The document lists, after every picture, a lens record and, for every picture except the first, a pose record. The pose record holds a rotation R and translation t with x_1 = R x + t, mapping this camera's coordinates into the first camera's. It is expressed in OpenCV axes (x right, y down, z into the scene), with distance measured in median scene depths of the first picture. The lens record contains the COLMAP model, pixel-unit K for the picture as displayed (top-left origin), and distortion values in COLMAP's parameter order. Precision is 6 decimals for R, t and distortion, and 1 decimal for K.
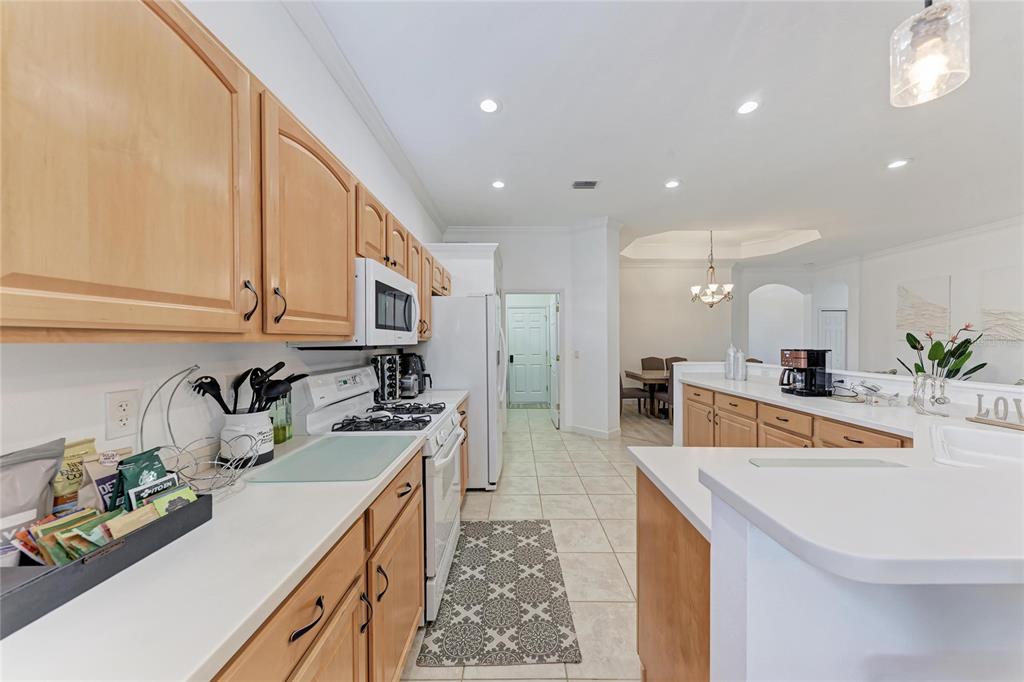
lens RADIAL K [[351.6, 0, 514.1], [0, 351.6, 343.7], [0, 0, 1]] dist [-0.000180, 0.000010]
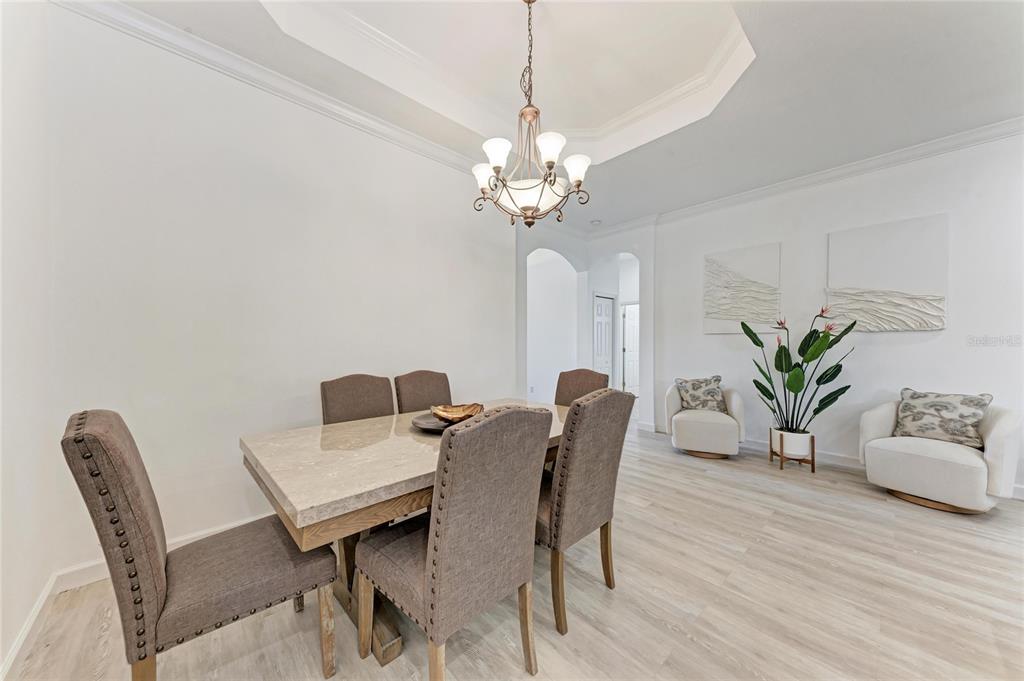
lens RADIAL K [[351.6, 0, 514.1], [0, 351.6, 343.2], [0, 0, 1]] dist [-0.000180, 0.000010]
pose [[0.722916, 0.001121, 0.690935, 0.281228], [0.004187, 0.999973, -0.006004, 0.010739], [-0.690923, 0.007233, 0.722892, 0.684426]]
